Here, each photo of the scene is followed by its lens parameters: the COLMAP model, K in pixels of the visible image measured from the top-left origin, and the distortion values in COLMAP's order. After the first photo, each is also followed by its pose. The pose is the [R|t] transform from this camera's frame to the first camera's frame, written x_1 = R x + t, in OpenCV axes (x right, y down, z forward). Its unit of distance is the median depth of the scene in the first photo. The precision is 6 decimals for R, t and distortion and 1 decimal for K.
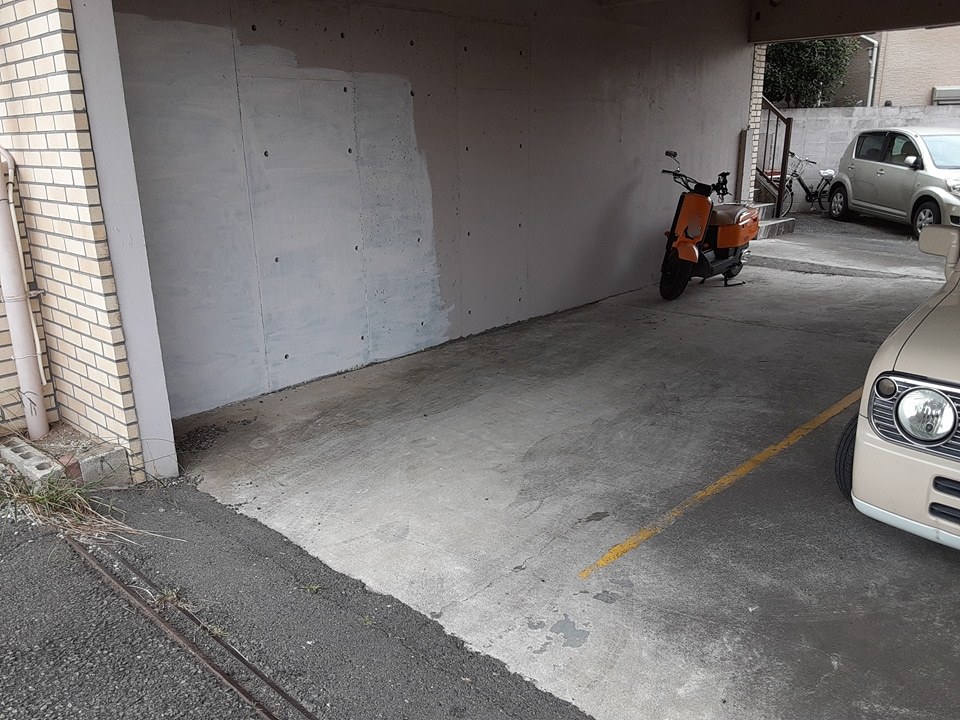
lens RADIAL K [[774.7, 0, 476.5], [0, 774.7, 359.2], [0, 0, 1]] dist [0.083187, -0.116864]
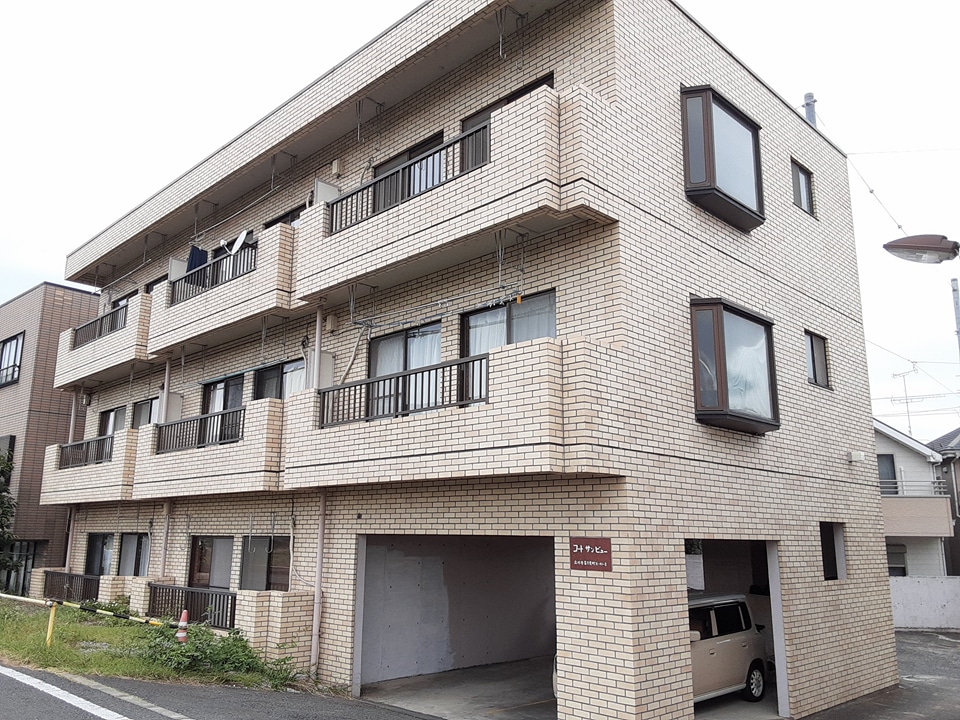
lens RADIAL K [[774.7, 0, 477.5], [0, 774.7, 361.6], [0, 0, 1]] dist [0.083187, -0.116864]
pose [[0.998961, 0.017168, -0.042220, 0.130402], [-0.035284, 0.877664, -0.477975, 0.309990], [0.028849, 0.478968, 0.877358, -1.597359]]
